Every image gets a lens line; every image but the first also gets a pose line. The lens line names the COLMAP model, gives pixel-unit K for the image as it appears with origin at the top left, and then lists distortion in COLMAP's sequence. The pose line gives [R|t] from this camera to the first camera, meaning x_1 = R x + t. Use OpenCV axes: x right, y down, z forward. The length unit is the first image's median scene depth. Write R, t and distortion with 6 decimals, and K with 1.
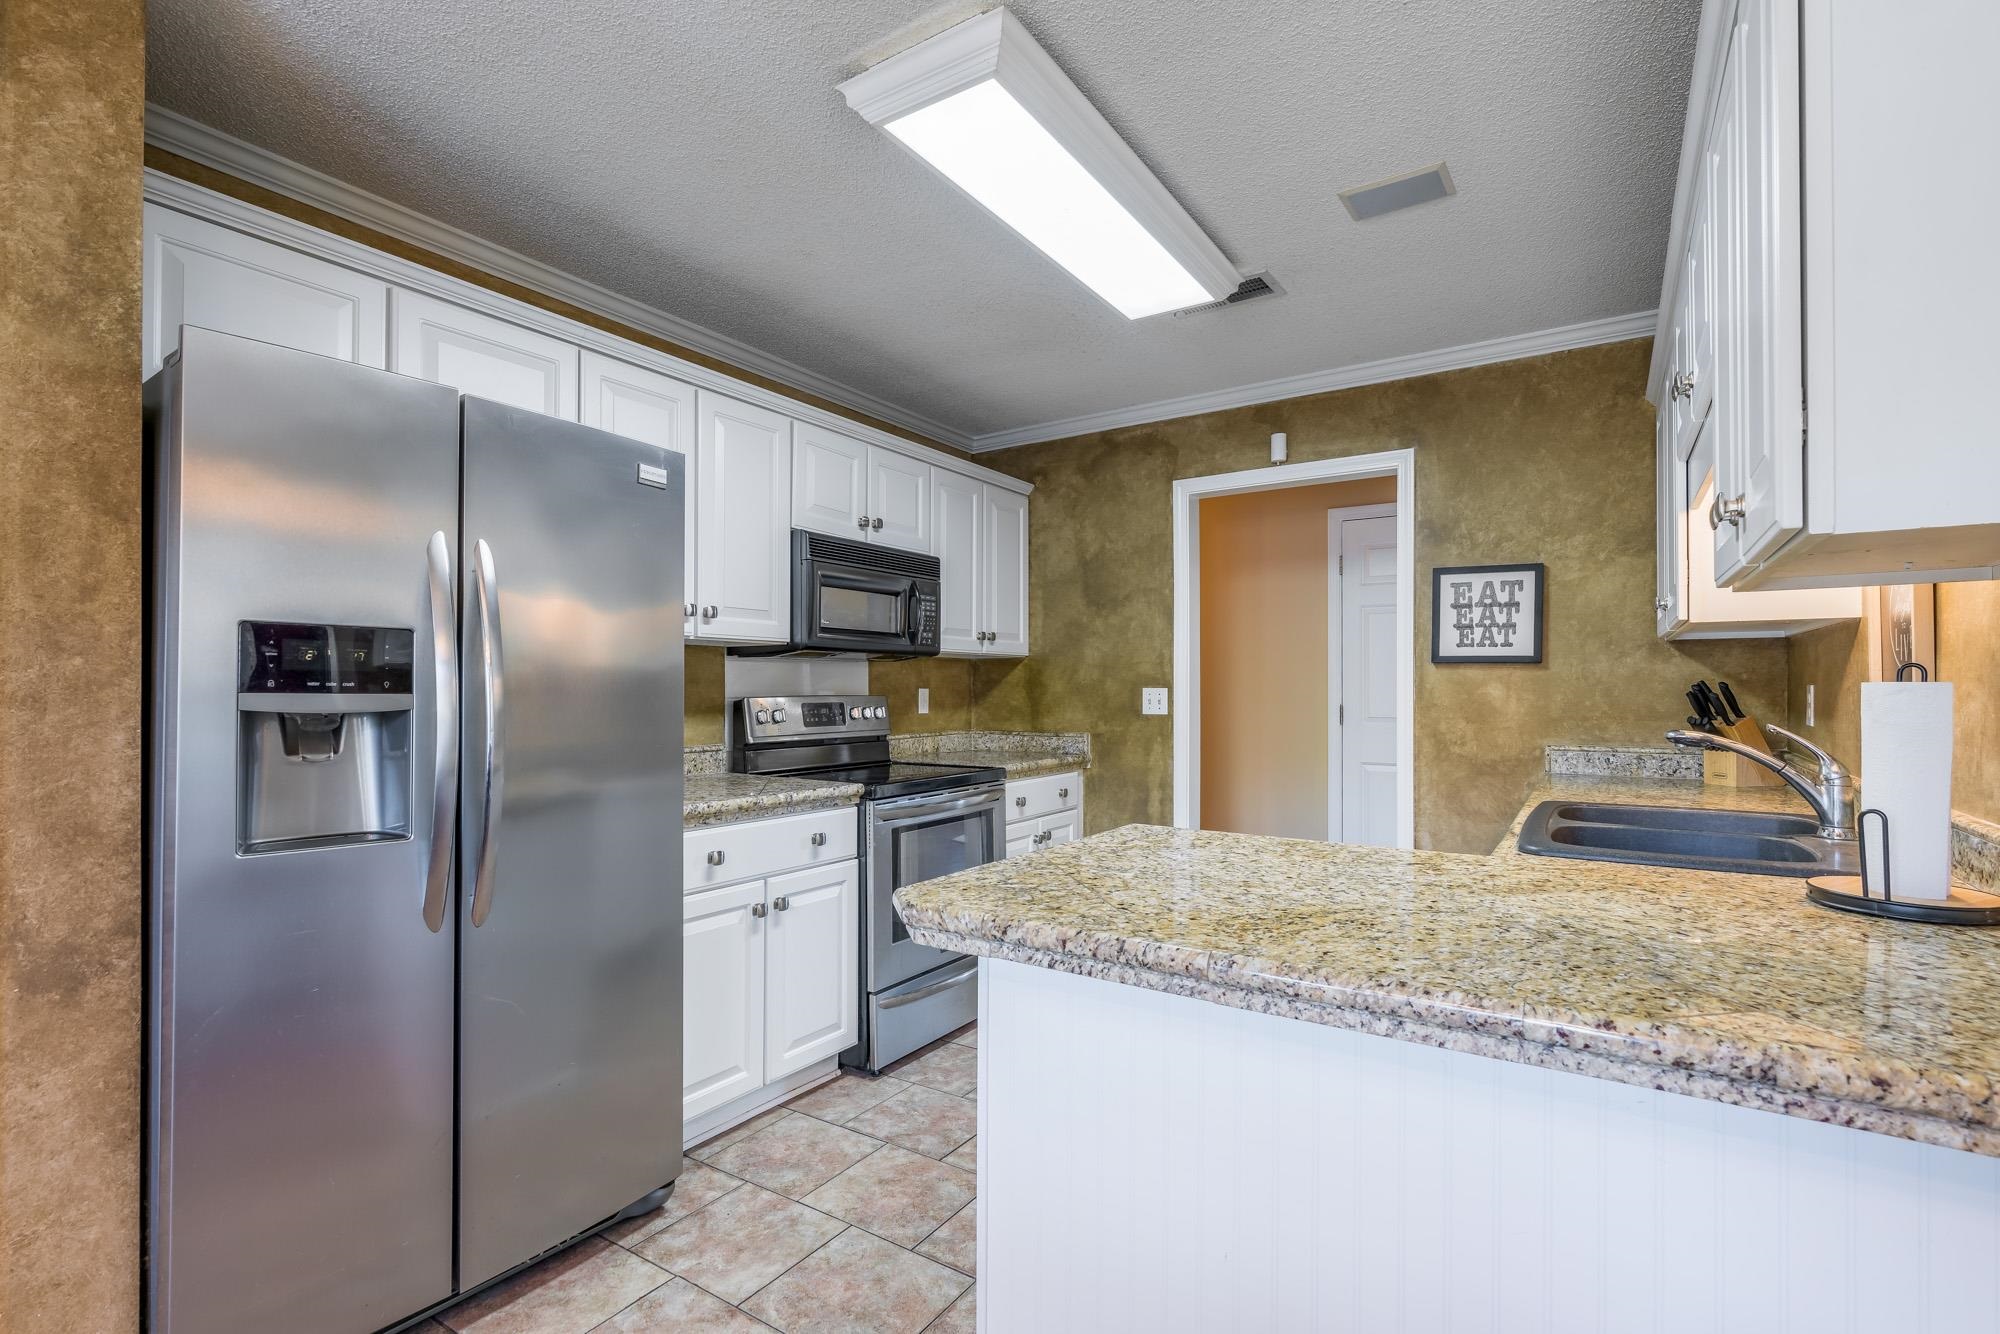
lens RADIAL K [[916.1, 0, 997.8], [0, 916.1, 684.6], [0, 0, 1]] dist [-0.009011, 0.003706]
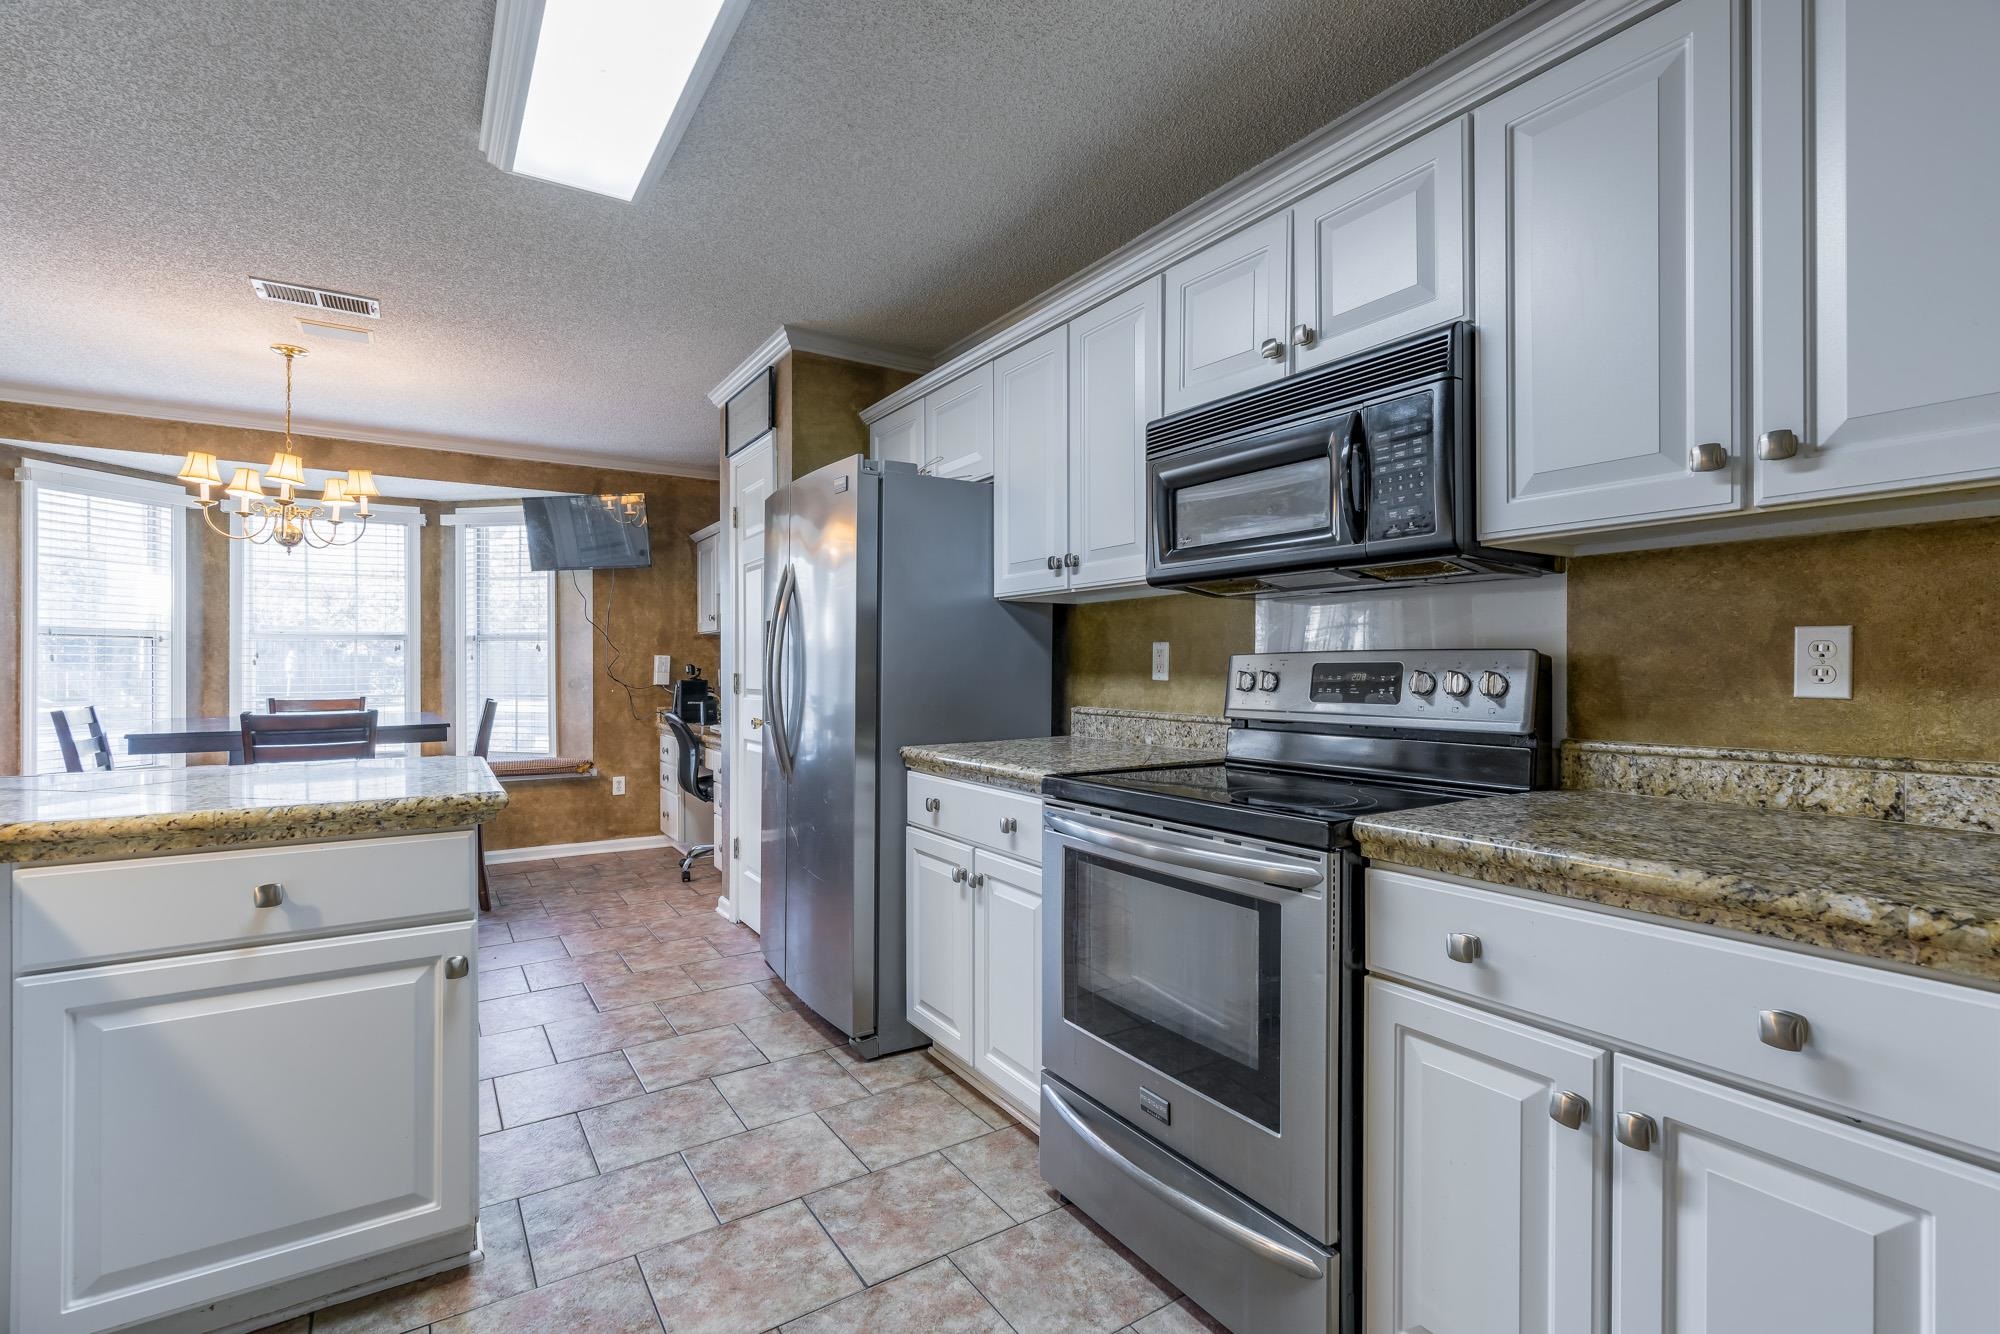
lens RADIAL K [[916.1, 0, 1008.7], [0, 916.1, 669.3], [0, 0, 1]] dist [-0.009011, 0.003706]
pose [[-0.399077, 0.000436, -0.916917, 0.759963], [0.005122, 0.999985, -0.001754, 0.042402], [0.916903, -0.005397, -0.399073, 1.817280]]
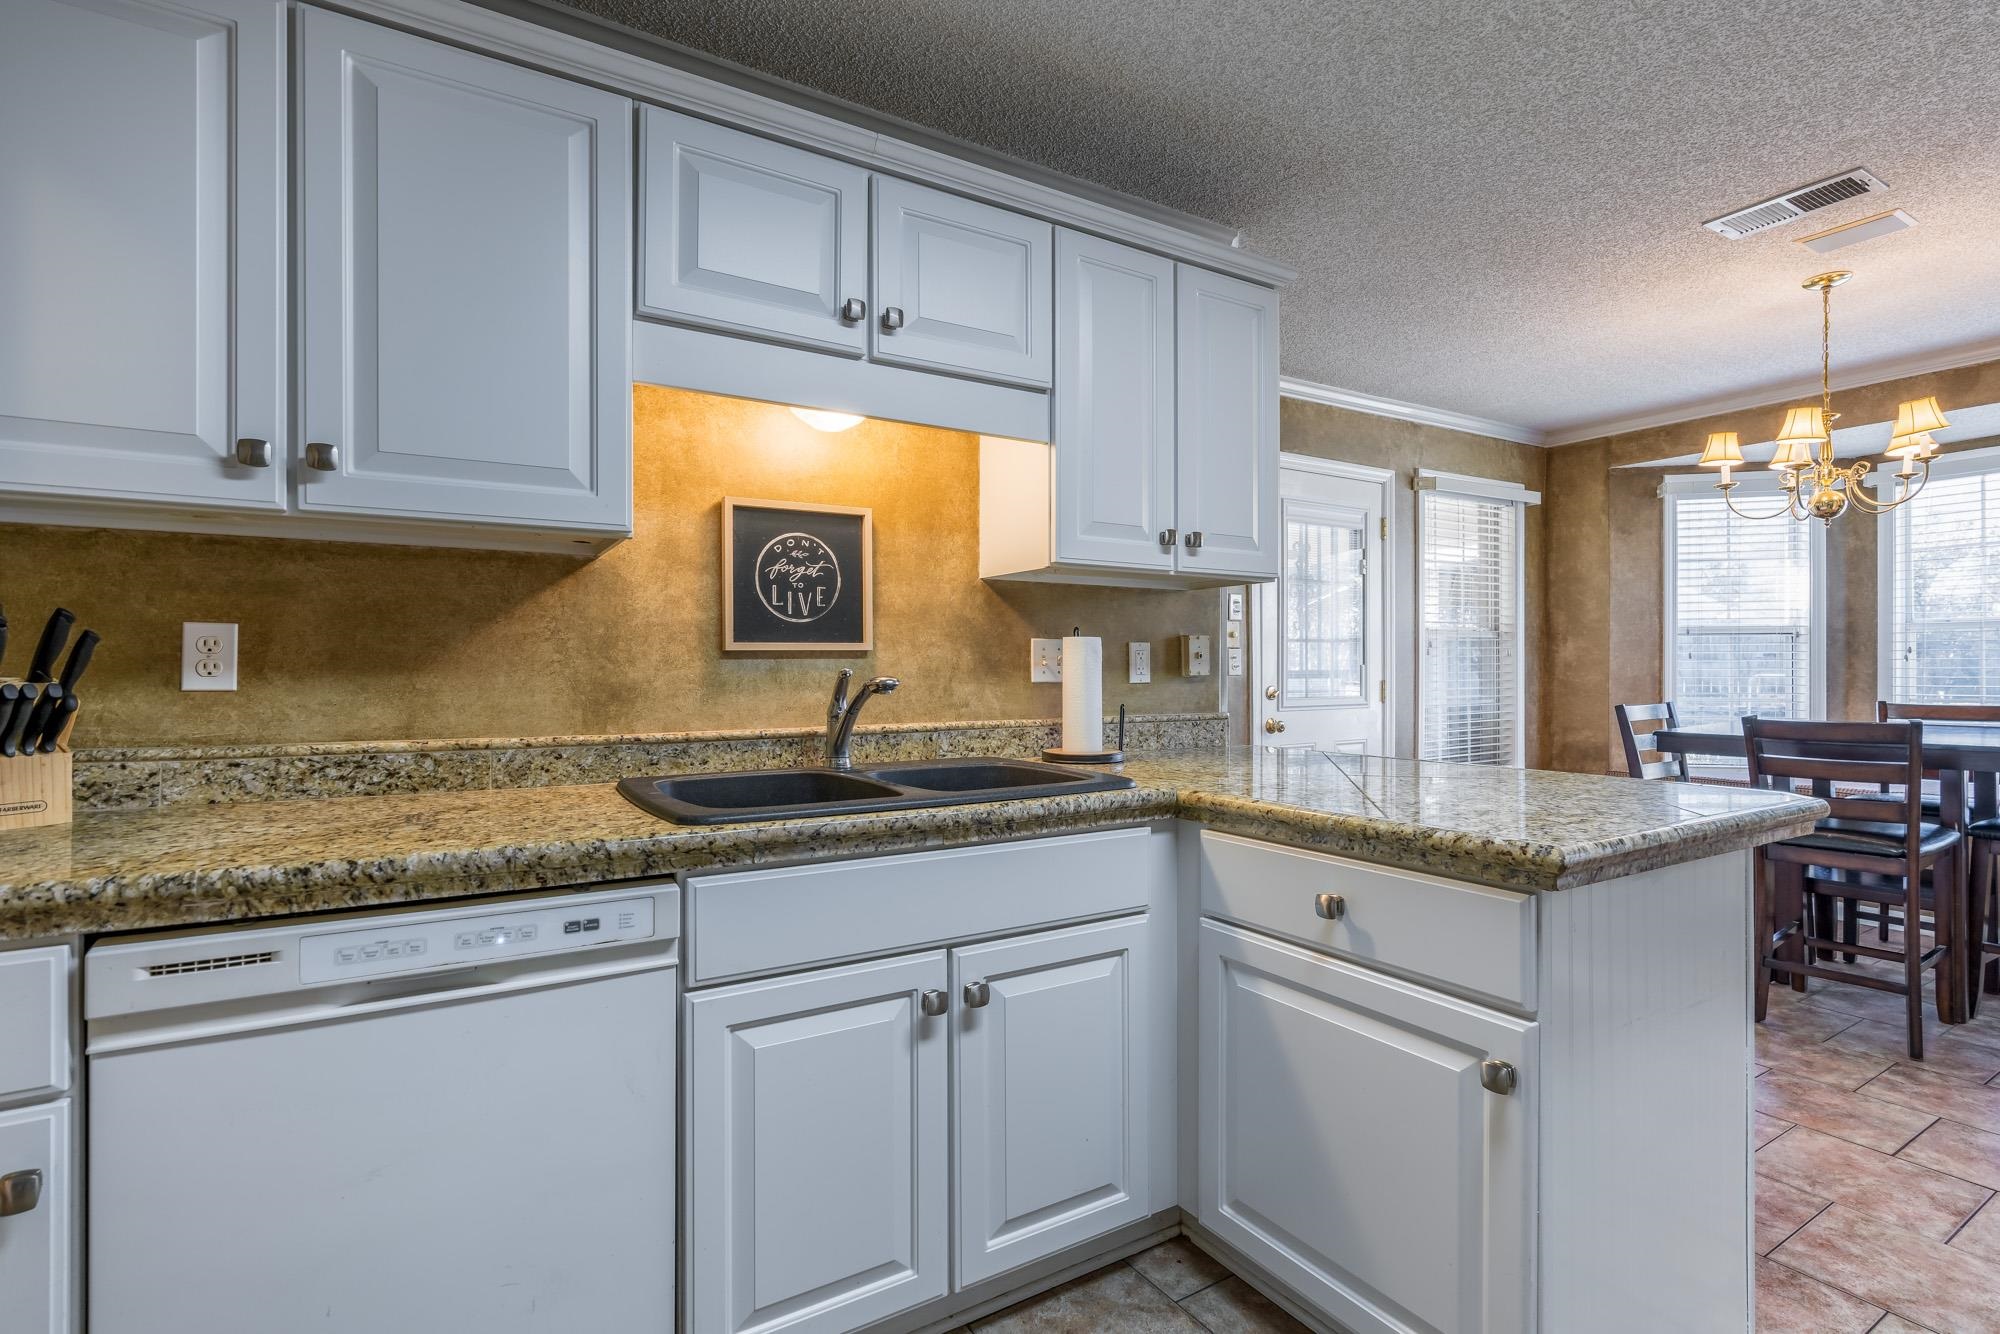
lens RADIAL K [[916.1, 0, 1002.7], [0, 916.1, 668.4], [0, 0, 1]] dist [-0.009011, 0.003706]
pose [[-0.901280, 0.001876, 0.433232, 0.229445], [-0.000321, 0.999987, -0.004999, 0.042871], [-0.433236, -0.004645, -0.901268, 1.716222]]
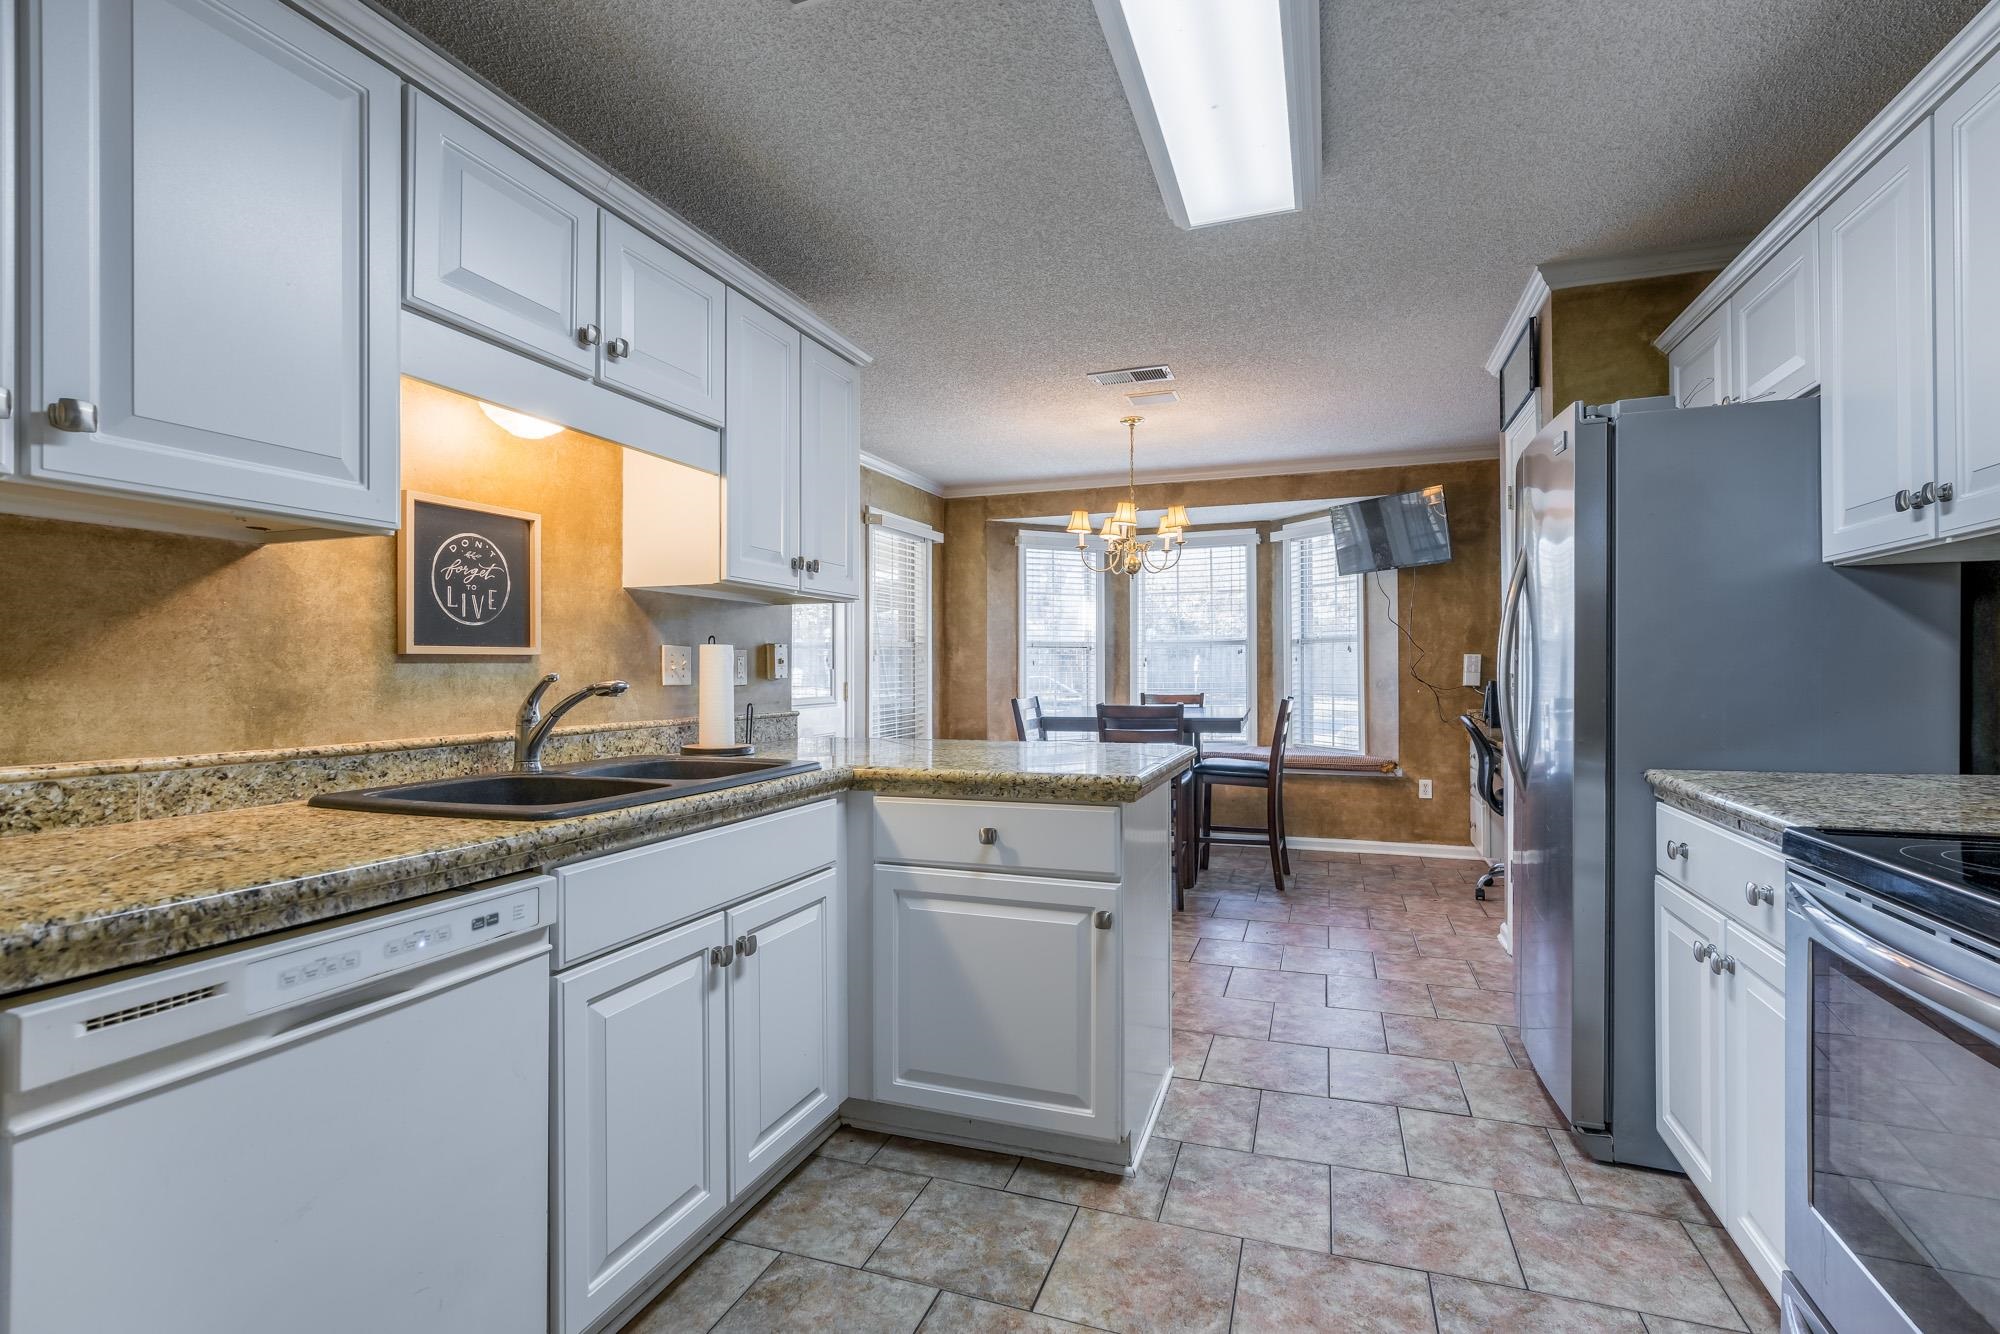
lens RADIAL K [[916.1, 0, 994.6], [0, 916.1, 667.5], [0, 0, 1]] dist [-0.009011, 0.003706]
pose [[-0.973928, 0.002743, -0.226840, 0.532886], [0.004865, 0.999949, -0.008795, 0.043658], [0.226805, -0.009669, -0.973892, 1.971227]]
